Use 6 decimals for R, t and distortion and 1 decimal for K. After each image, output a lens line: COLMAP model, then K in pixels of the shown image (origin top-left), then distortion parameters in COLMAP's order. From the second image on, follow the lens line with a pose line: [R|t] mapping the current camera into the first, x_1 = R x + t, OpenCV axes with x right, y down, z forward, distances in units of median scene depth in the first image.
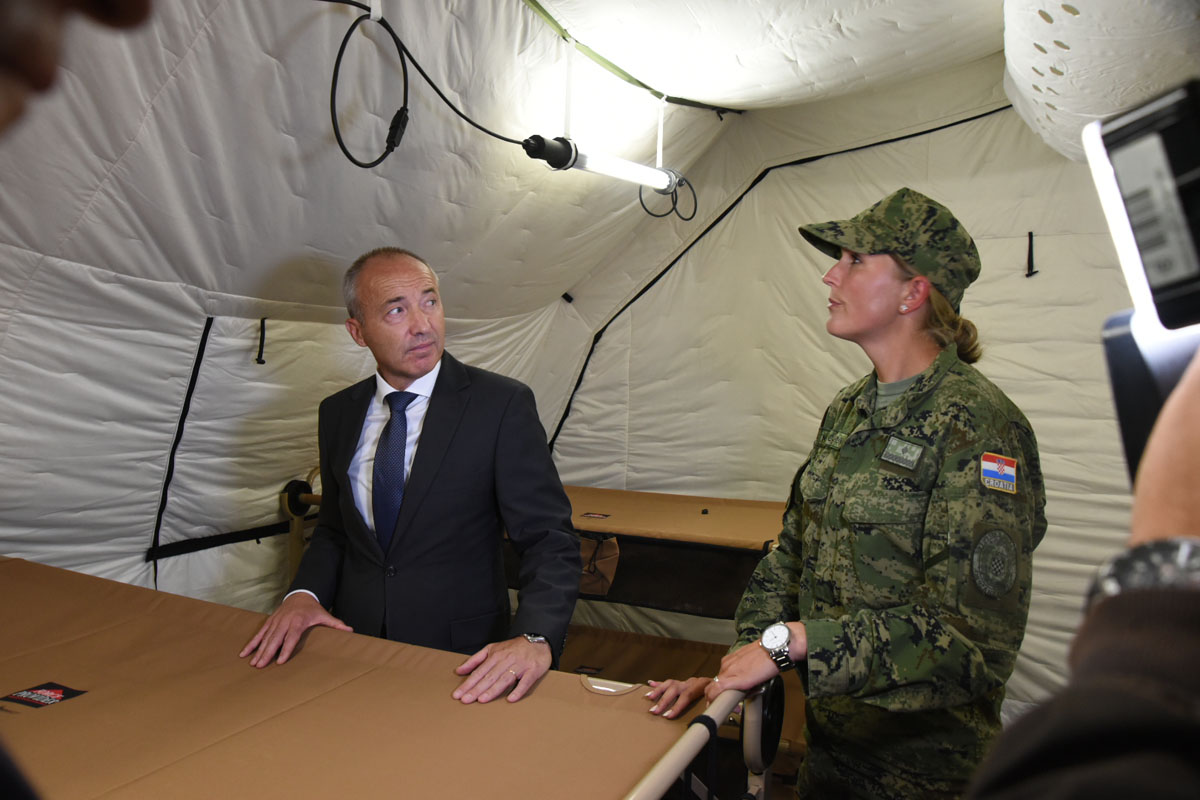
lens RADIAL K [[921.9, 0, 597.5], [0, 921.9, 438.6], [0, 0, 1]] dist [-0.180647, 0.228709]
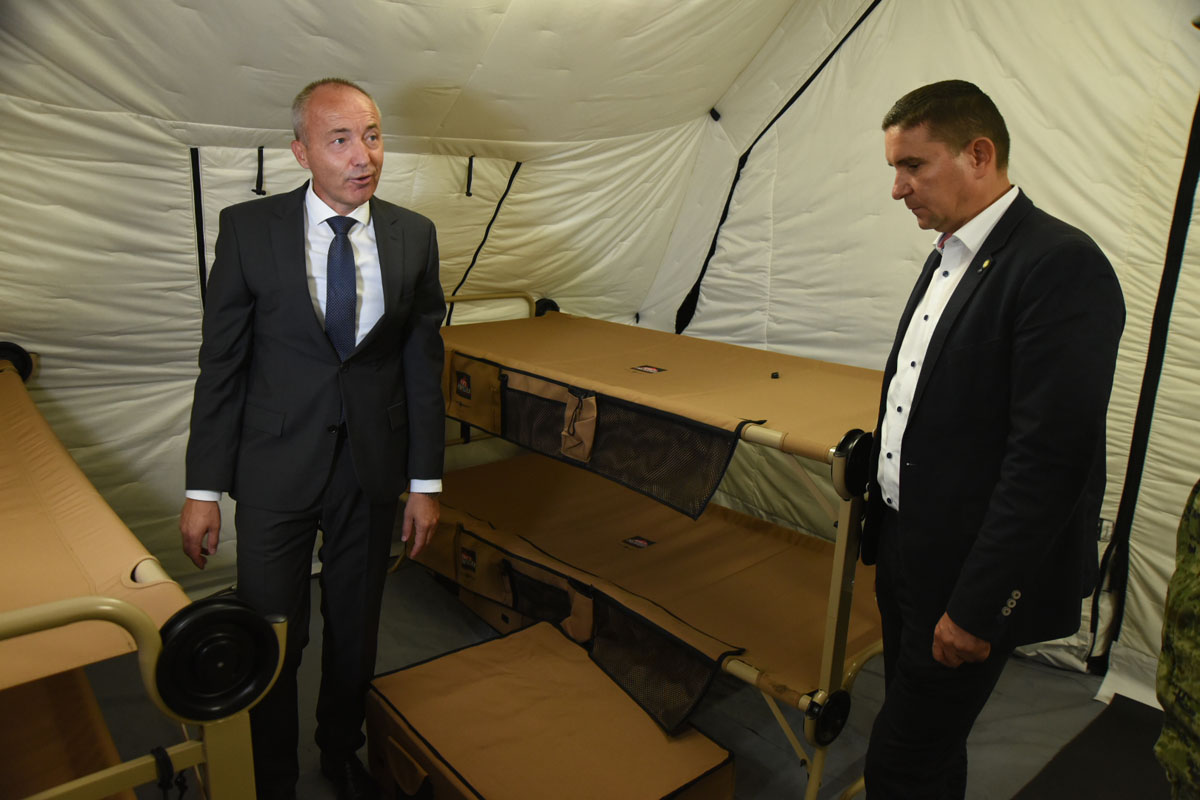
lens RADIAL K [[921.9, 0, 597.5], [0, 921.9, 438.6], [0, 0, 1]] dist [-0.180647, 0.228709]
pose [[0.895456, 0.108353, -0.431762, 0.279509], [-0.030917, 0.982720, 0.182497, -0.007501], [0.444075, -0.150069, 0.883332, 0.174441]]
